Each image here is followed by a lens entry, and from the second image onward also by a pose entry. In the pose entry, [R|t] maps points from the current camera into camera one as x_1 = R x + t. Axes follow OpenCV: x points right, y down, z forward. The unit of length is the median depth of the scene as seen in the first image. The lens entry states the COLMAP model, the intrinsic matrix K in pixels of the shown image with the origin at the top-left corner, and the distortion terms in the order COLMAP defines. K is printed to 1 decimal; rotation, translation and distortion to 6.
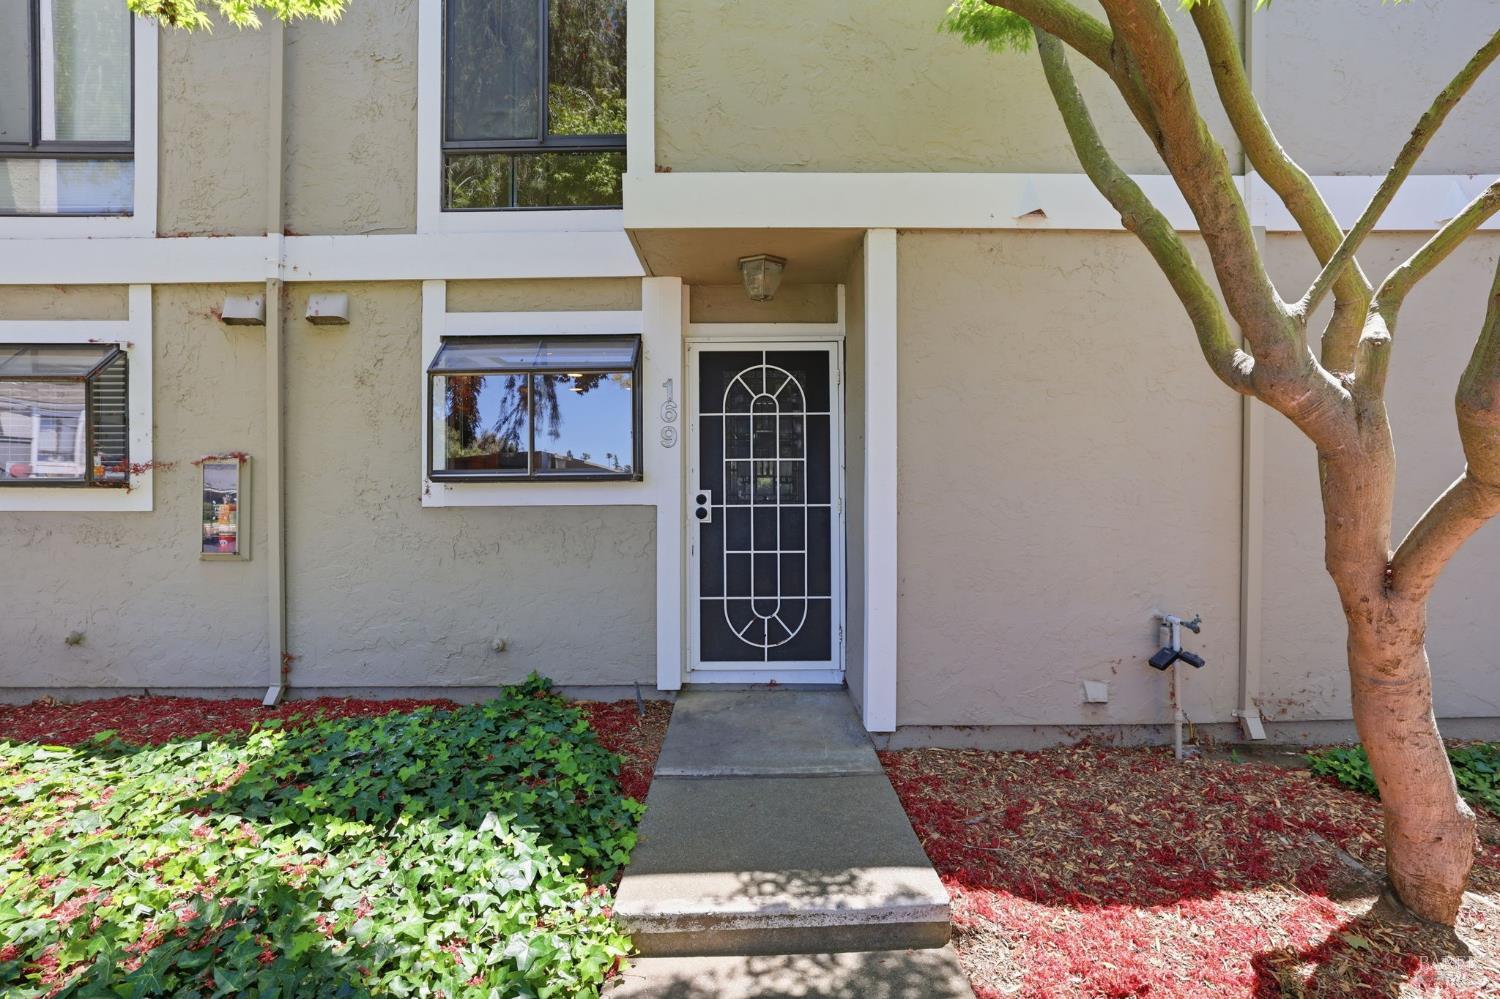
lens RADIAL K [[654.0, 0, 758.5], [0, 654.0, 501.4], [0, 0, 1]] dist [-0.043265, 0.020999]
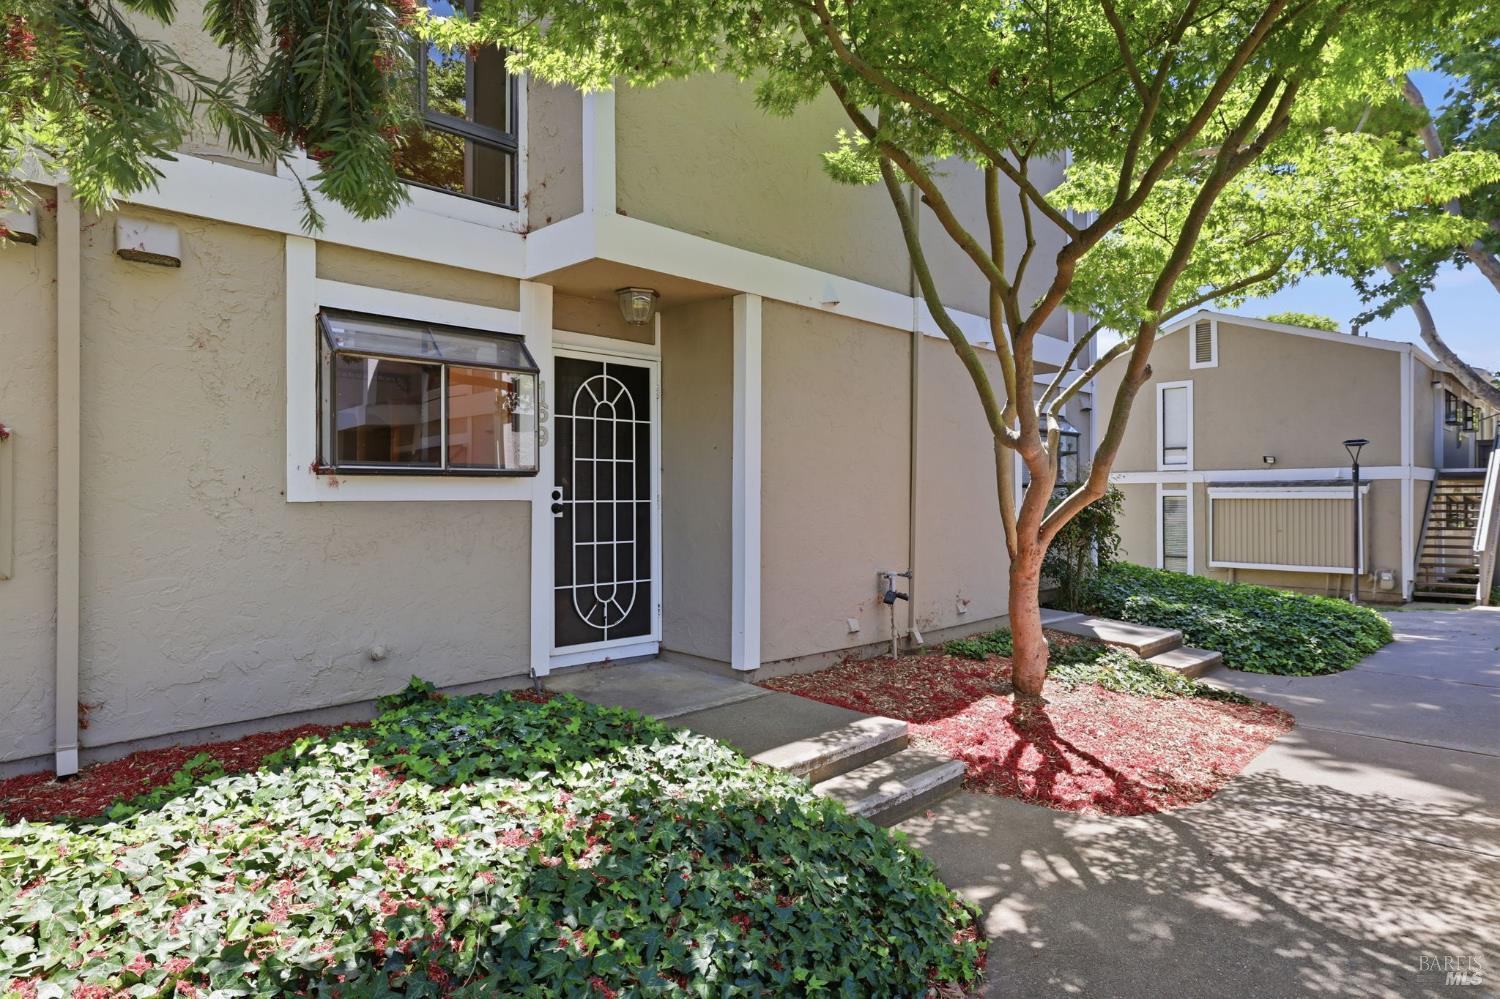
lens RADIAL K [[739.8, 0, 750.0], [0, 739.8, 499.5], [0, 0, 1]] dist [-0.001864, 0.000362]
pose [[0.757630, 0.003165, 0.652676, -0.681749], [-0.003633, 0.999993, -0.000632, 0.003488], [-0.652674, -0.001893, 0.757637, -0.130803]]
